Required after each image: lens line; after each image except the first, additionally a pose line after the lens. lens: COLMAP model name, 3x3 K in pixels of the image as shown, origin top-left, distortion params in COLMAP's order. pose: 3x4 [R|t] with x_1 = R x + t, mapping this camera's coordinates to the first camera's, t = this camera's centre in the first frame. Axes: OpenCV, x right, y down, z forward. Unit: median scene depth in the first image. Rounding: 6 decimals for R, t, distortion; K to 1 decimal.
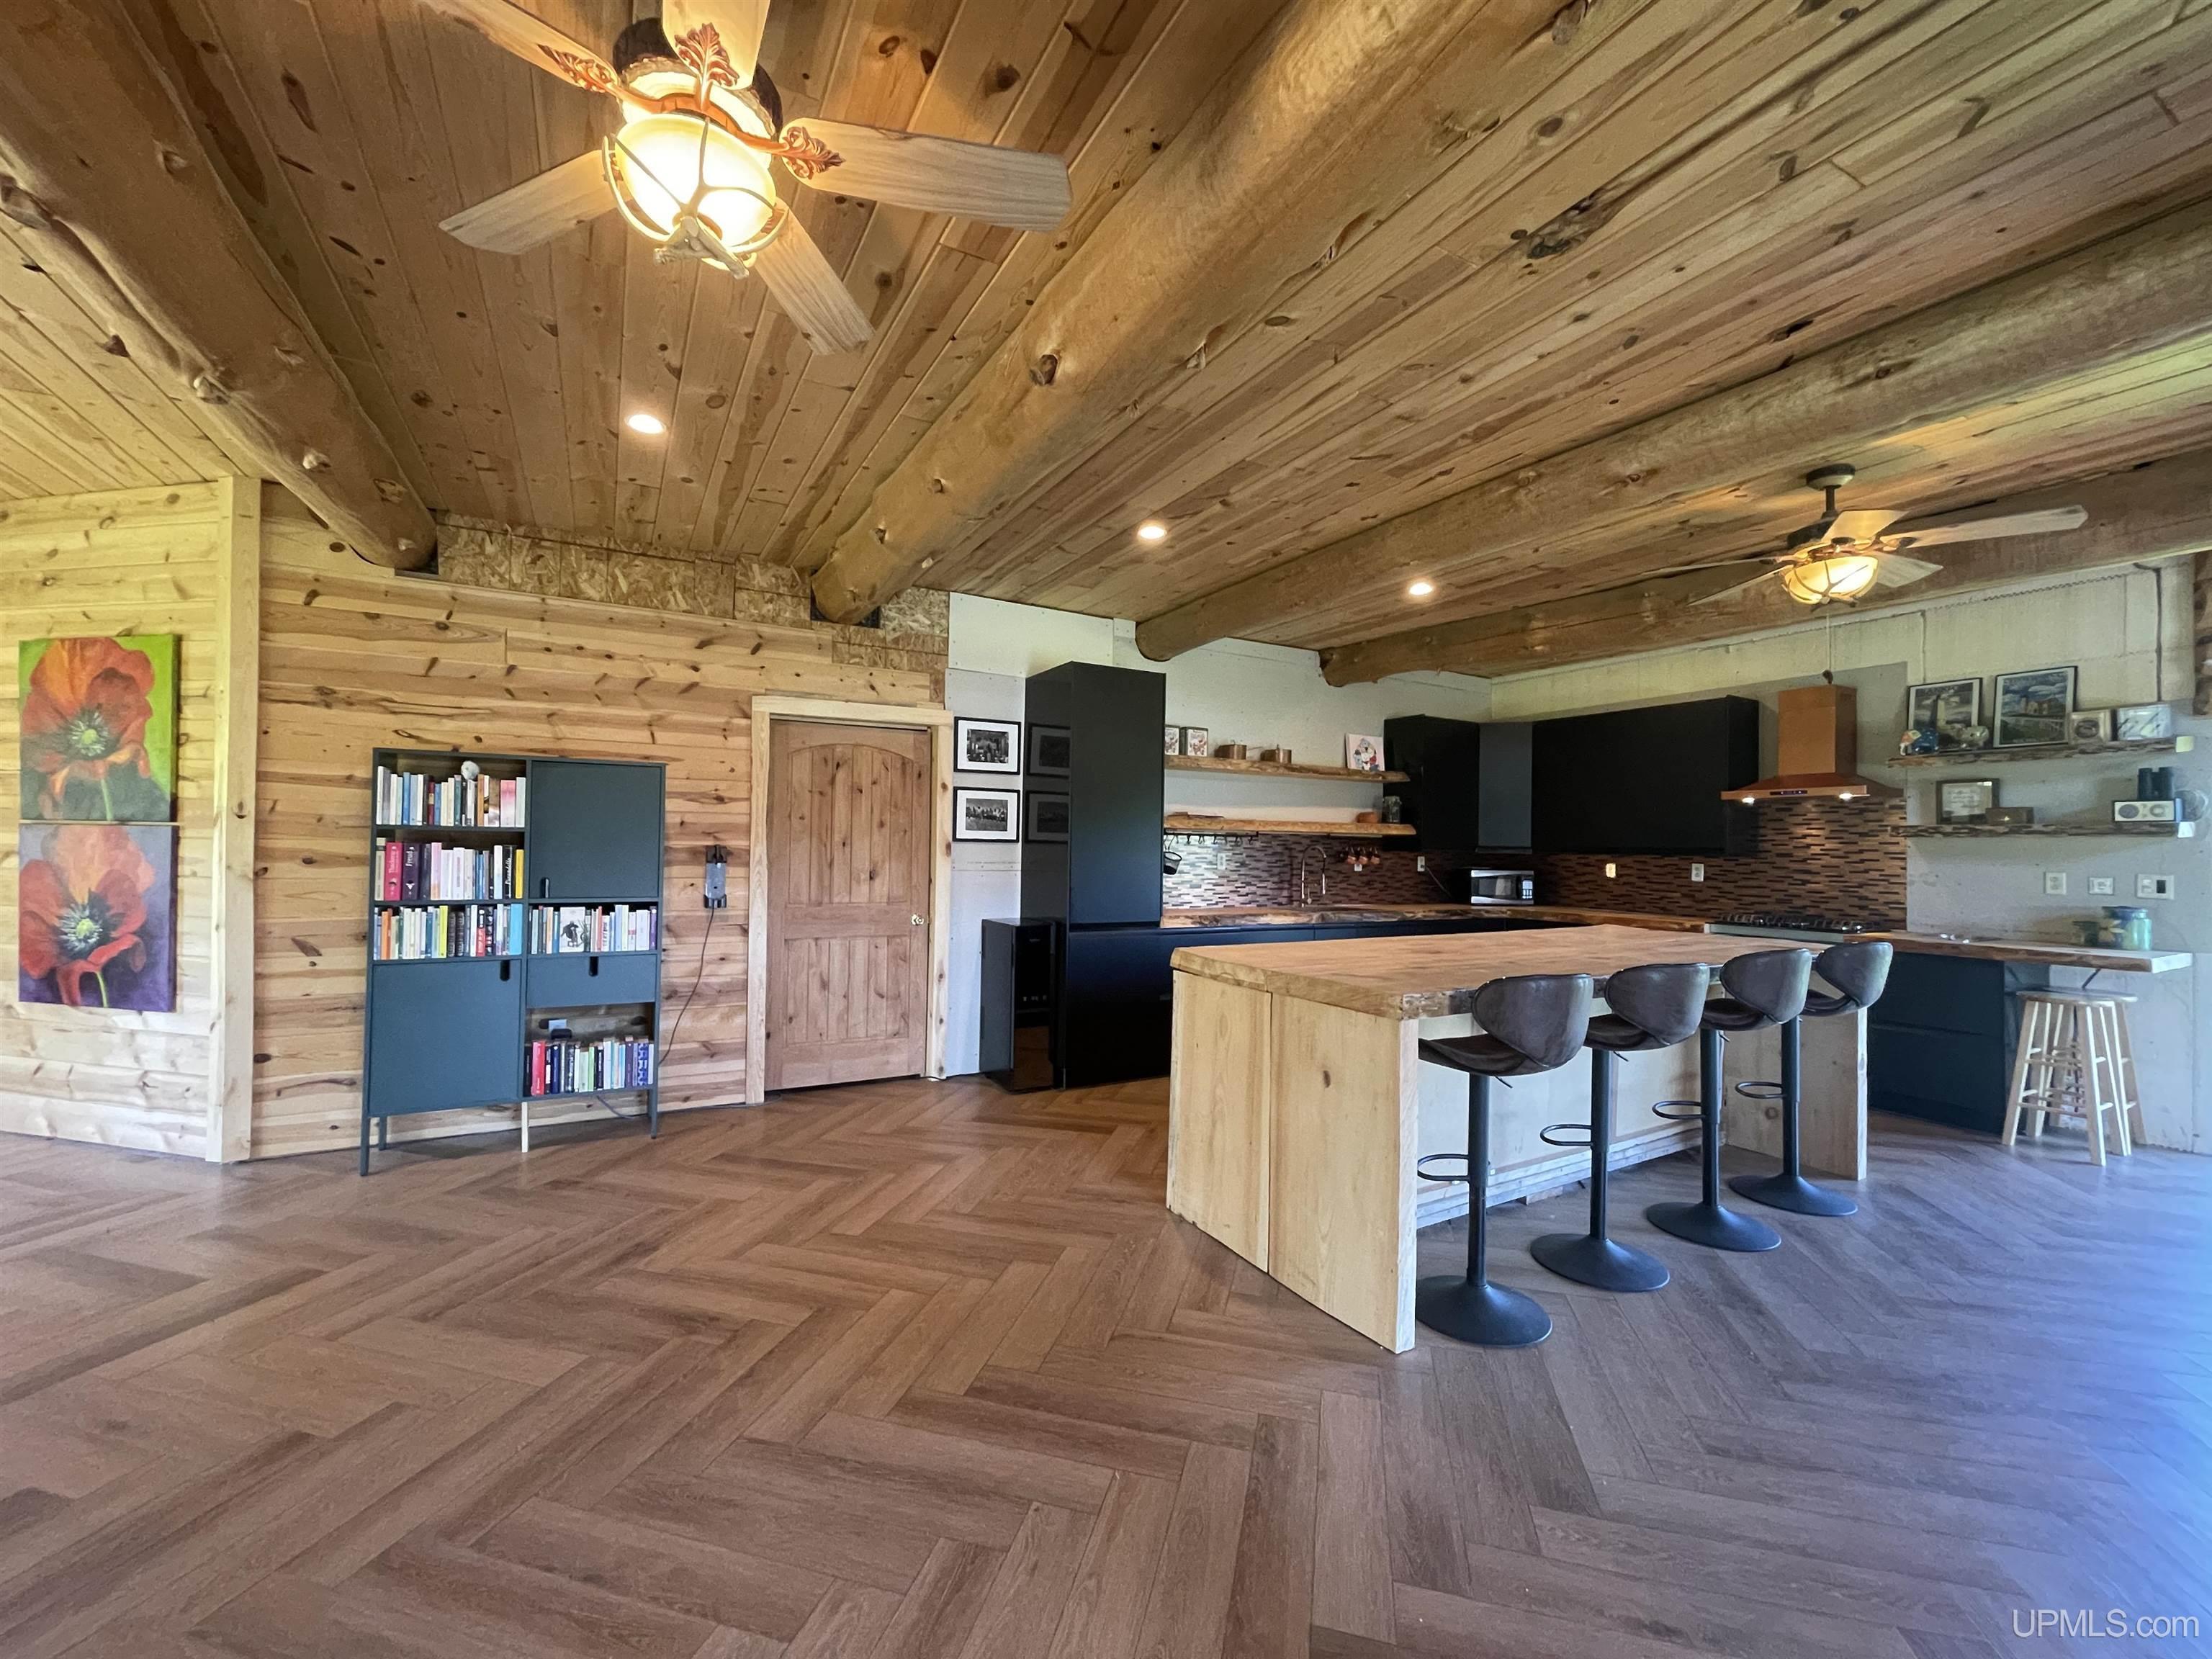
lens RADIAL K [[894.2, 0, 1109.7], [0, 894.2, 835.1], [0, 0, 1]] dist [0.004488, -0.002802]
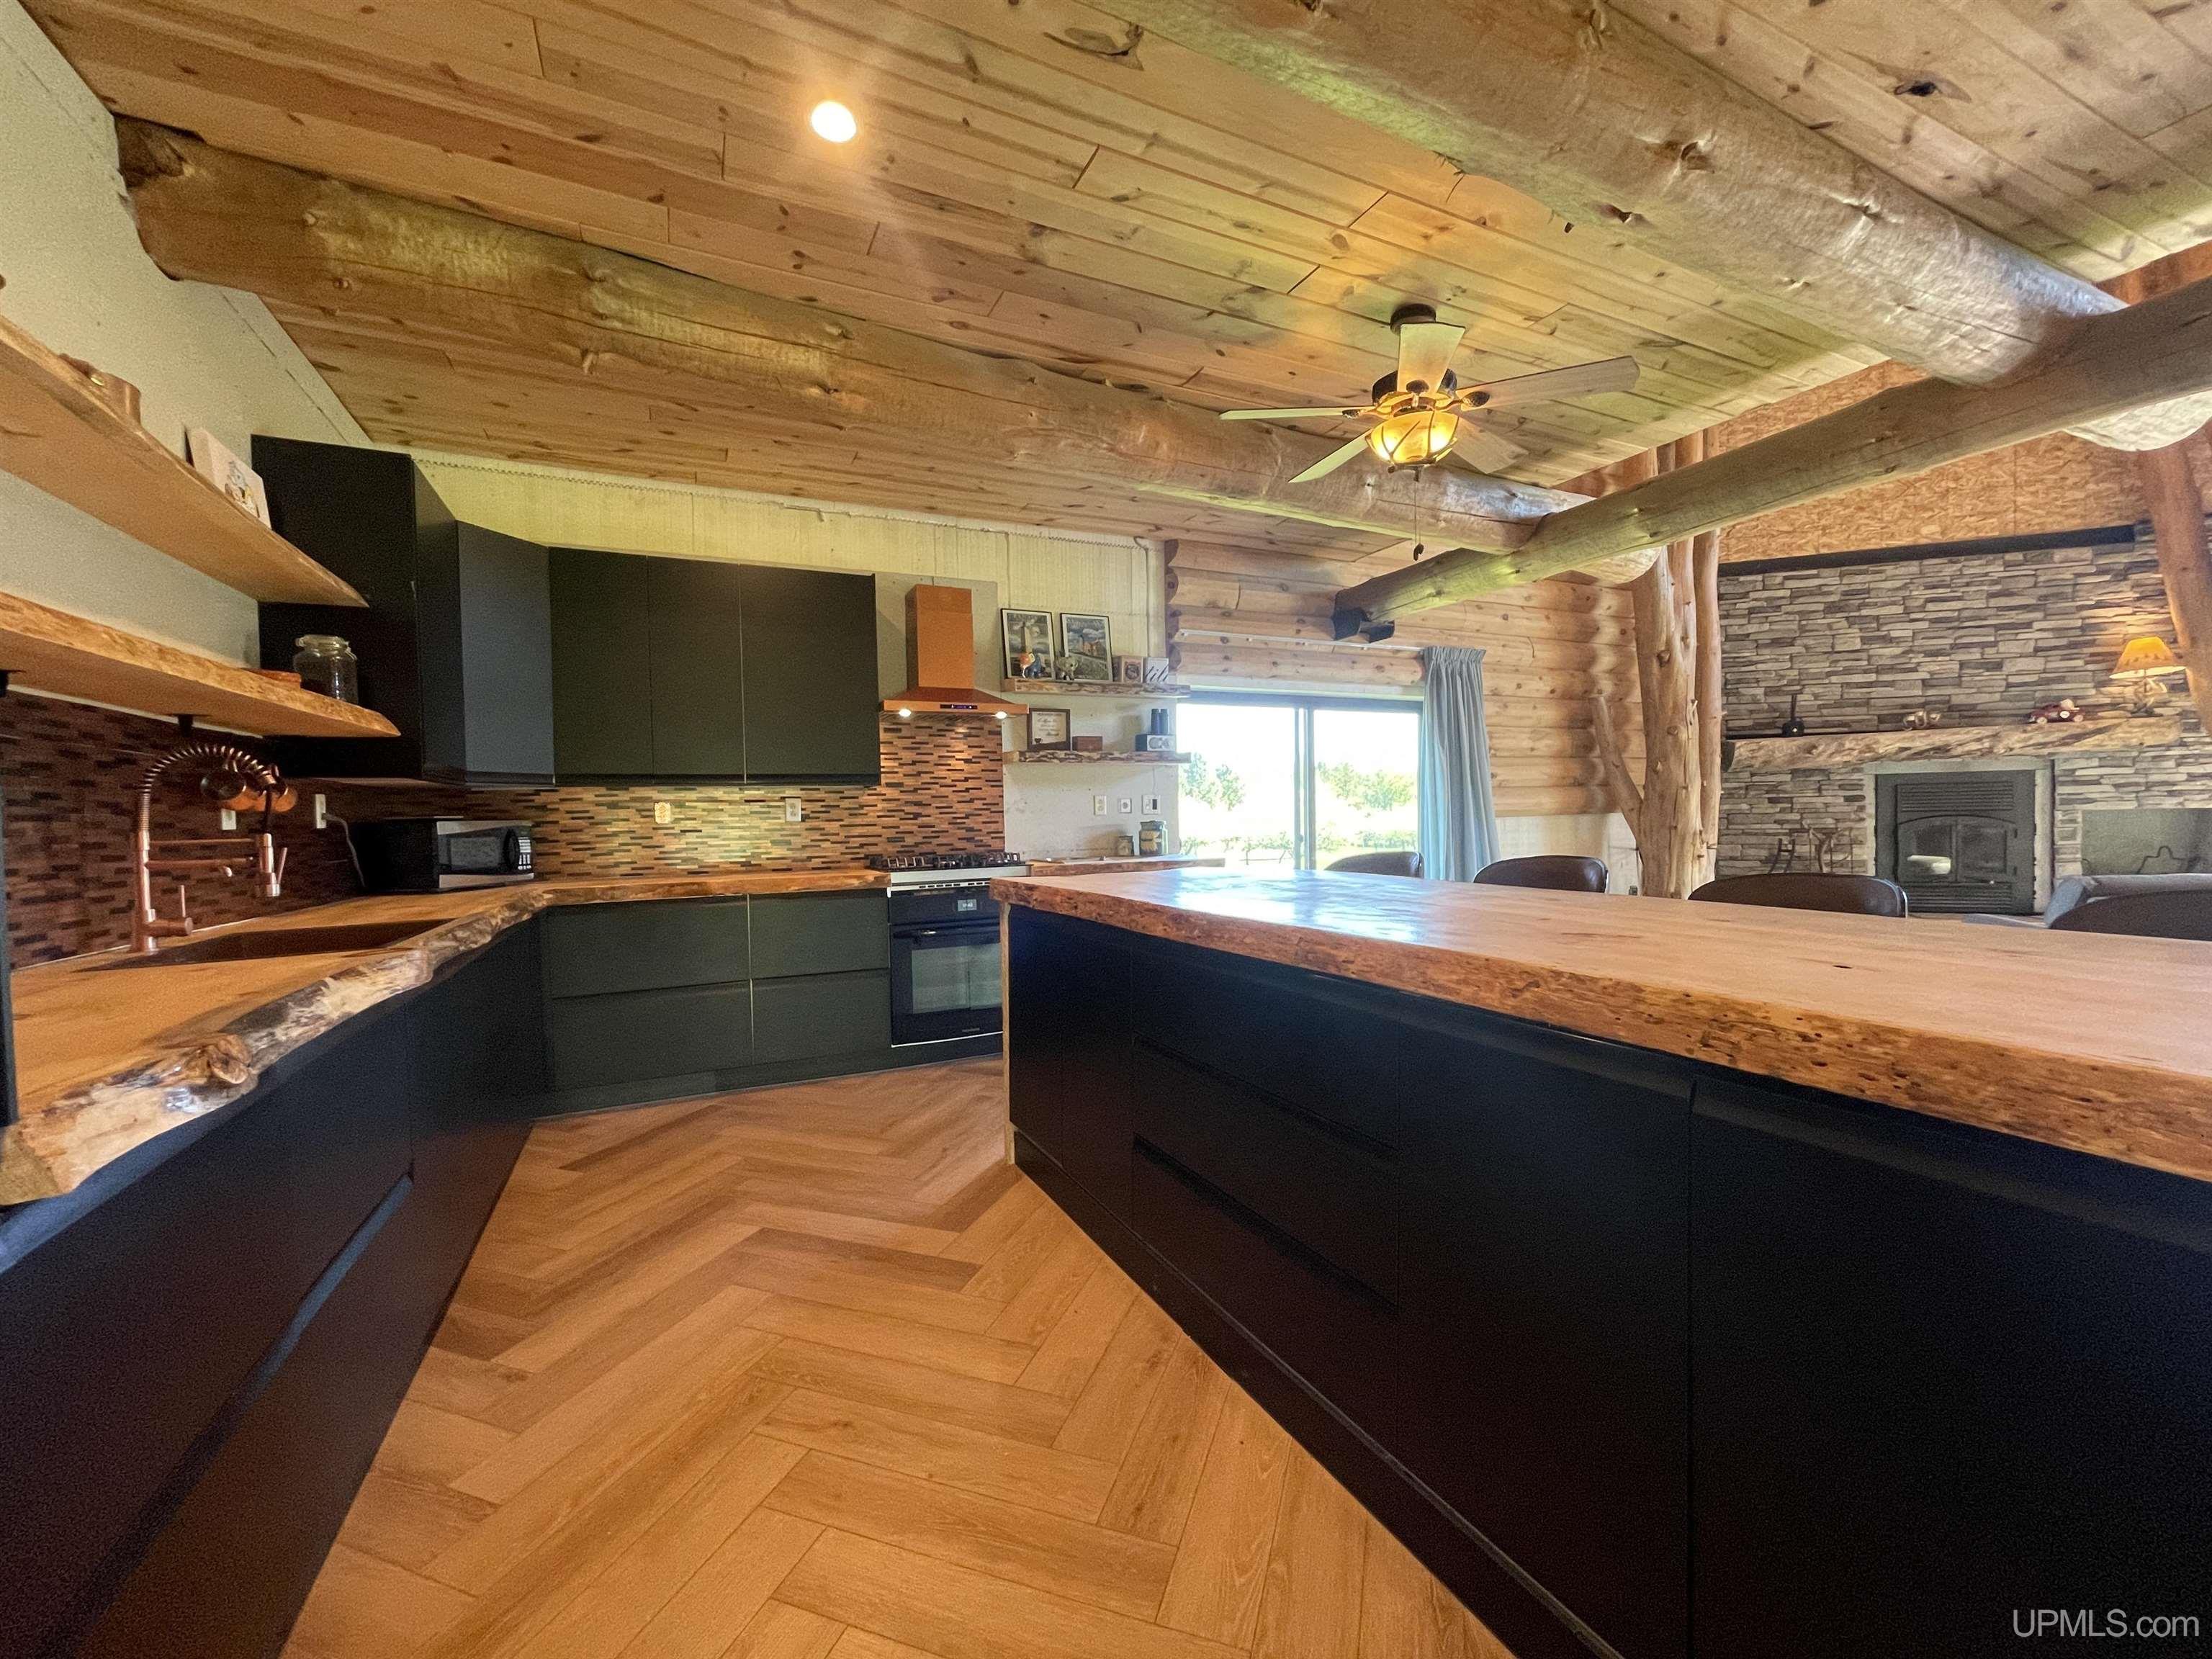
lens RADIAL K [[894.2, 0, 1102.1], [0, 894.2, 838.6], [0, 0, 1]] dist [0.004488, -0.002802]
pose [[0.060166, -0.045677, 0.997143, -0.106323], [0.008274, 0.998941, 0.045260, 0.053333], [-0.998154, 0.005527, 0.060480, 1.100556]]
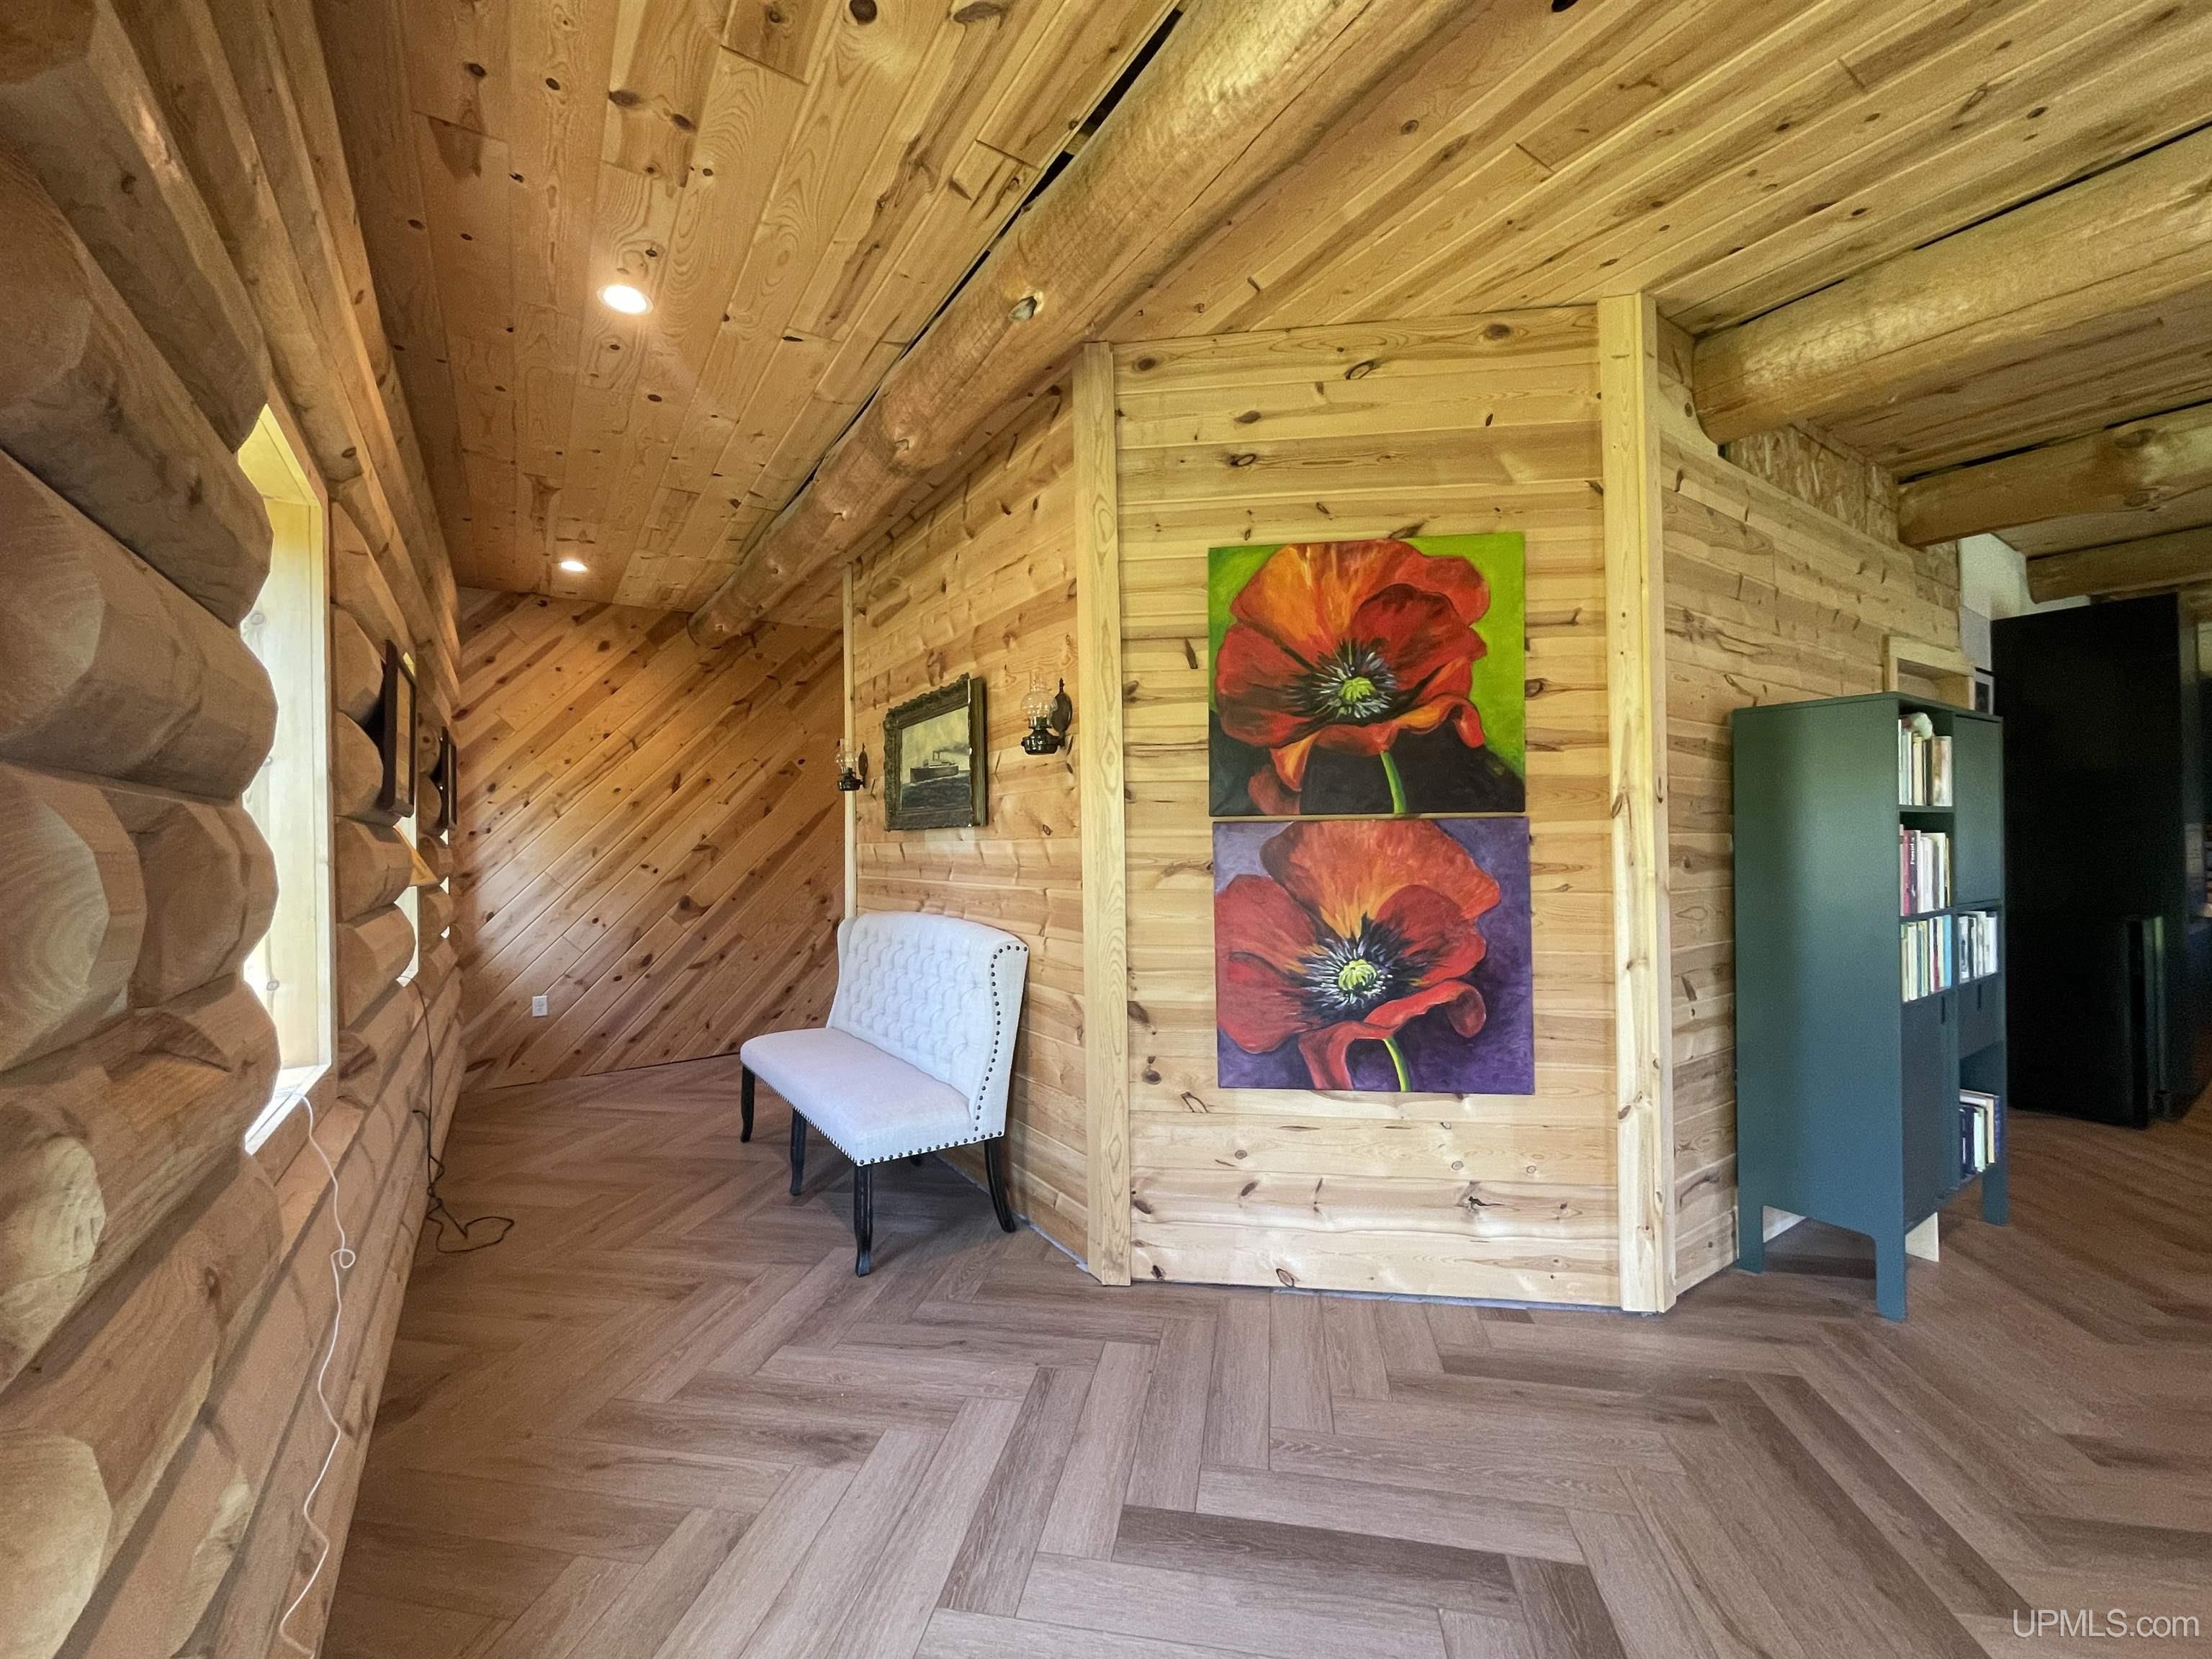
lens RADIAL K [[894.2, 0, 1108.5], [0, 894.2, 837.6], [0, 0, 1]] dist [0.004488, -0.002802]
pose [[0.996364, -0.029101, 0.080076, -1.364172], [0.028724, 0.999570, 0.005847, -0.007737], [-0.080211, -0.003525, 0.996772, 0.342599]]
